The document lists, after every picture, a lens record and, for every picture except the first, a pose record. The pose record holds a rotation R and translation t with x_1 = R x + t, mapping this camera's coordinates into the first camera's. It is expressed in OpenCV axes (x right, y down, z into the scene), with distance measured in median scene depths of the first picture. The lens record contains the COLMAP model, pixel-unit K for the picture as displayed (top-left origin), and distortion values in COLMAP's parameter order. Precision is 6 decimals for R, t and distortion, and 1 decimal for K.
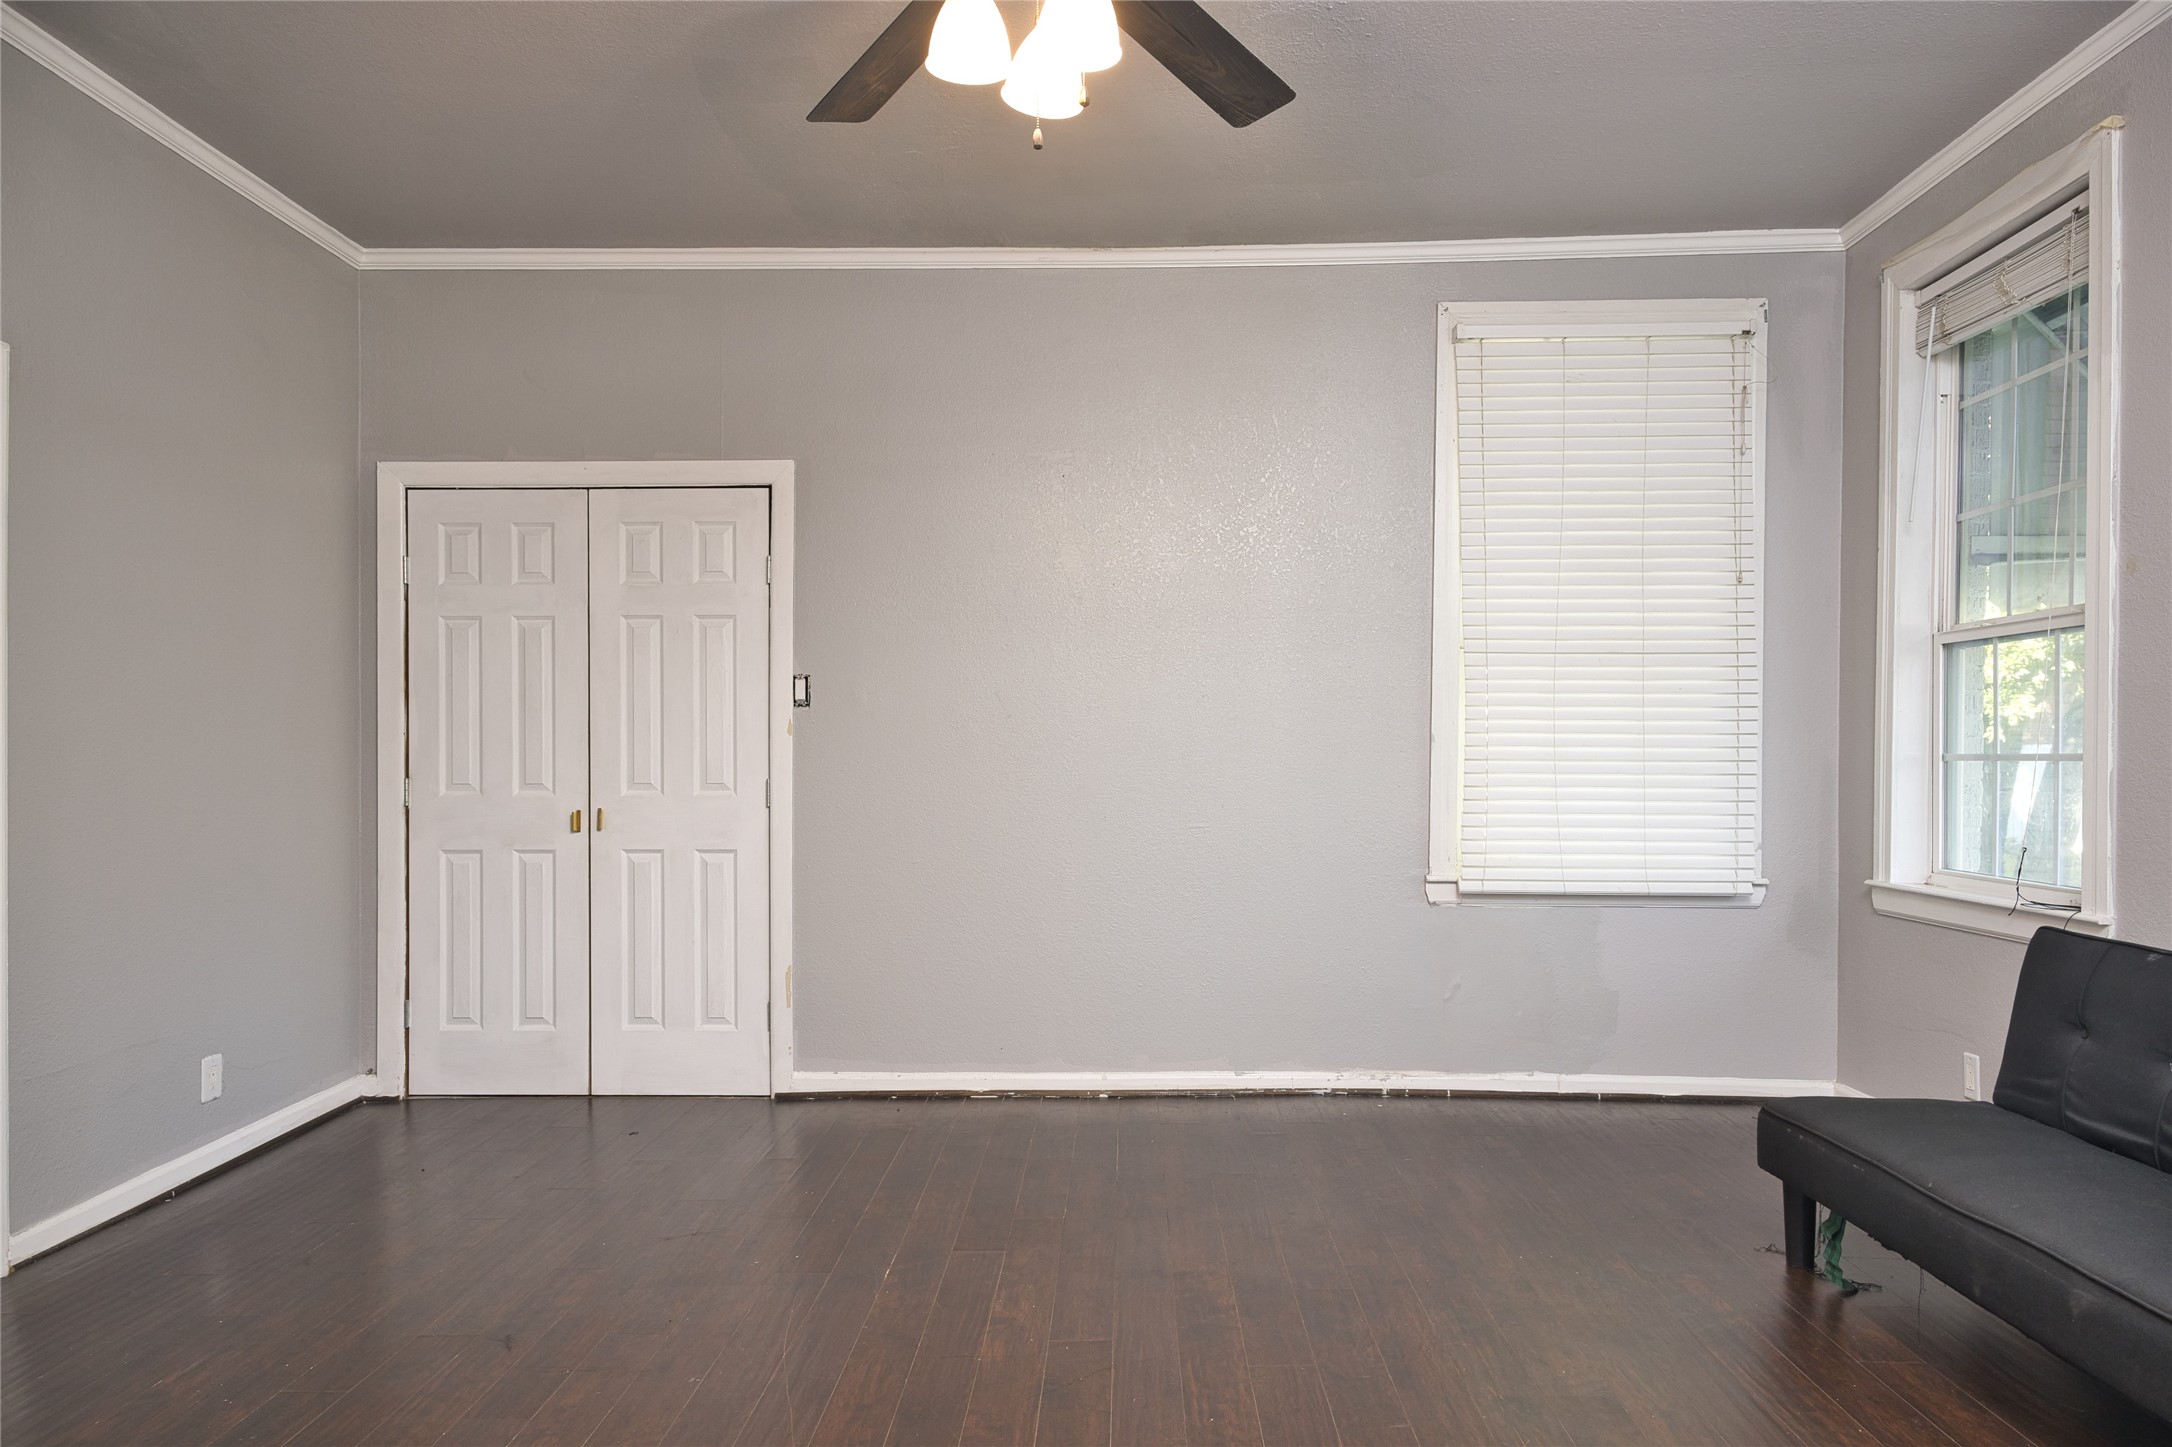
lens RADIAL K [[1452.9, 0, 1071.8], [0, 1452.9, 761.8], [0, 0, 1]] dist [0.017647, -0.003563]
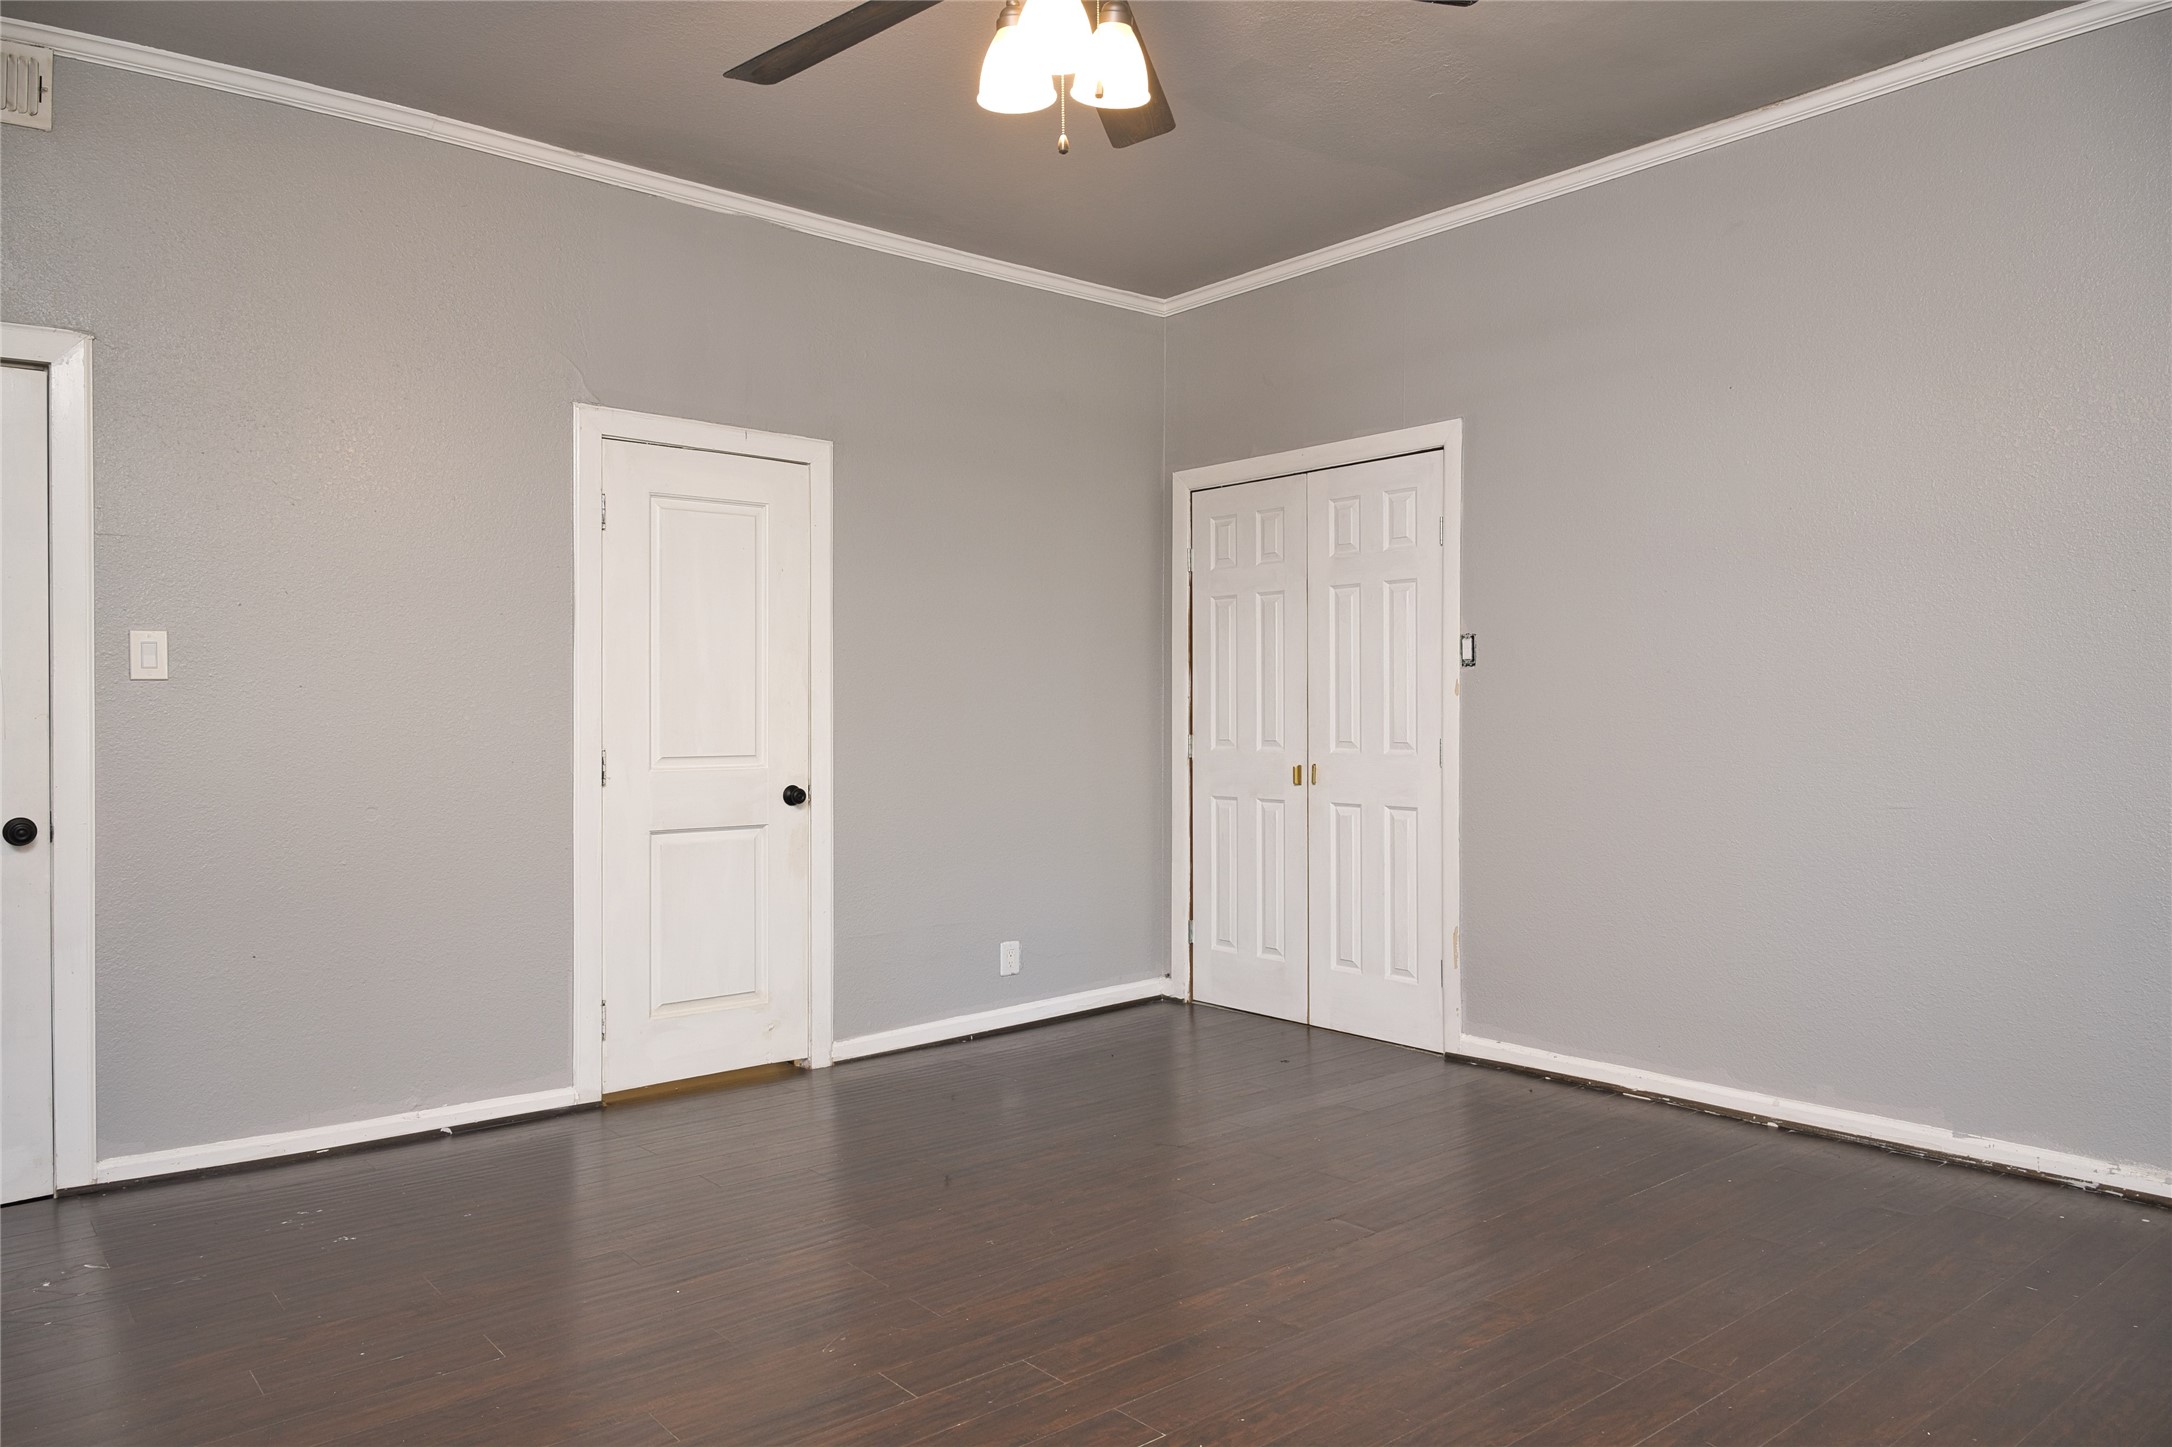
lens RADIAL K [[1452.9, 0, 1087.9], [0, 1452.9, 717.9], [0, 0, 1]] dist [0.017647, -0.003563]
pose [[0.659751, 0.001600, -0.751482, 0.384230], [0.000715, 0.999996, 0.002757, -0.005645], [0.751484, -0.002357, 0.659747, 0.152012]]
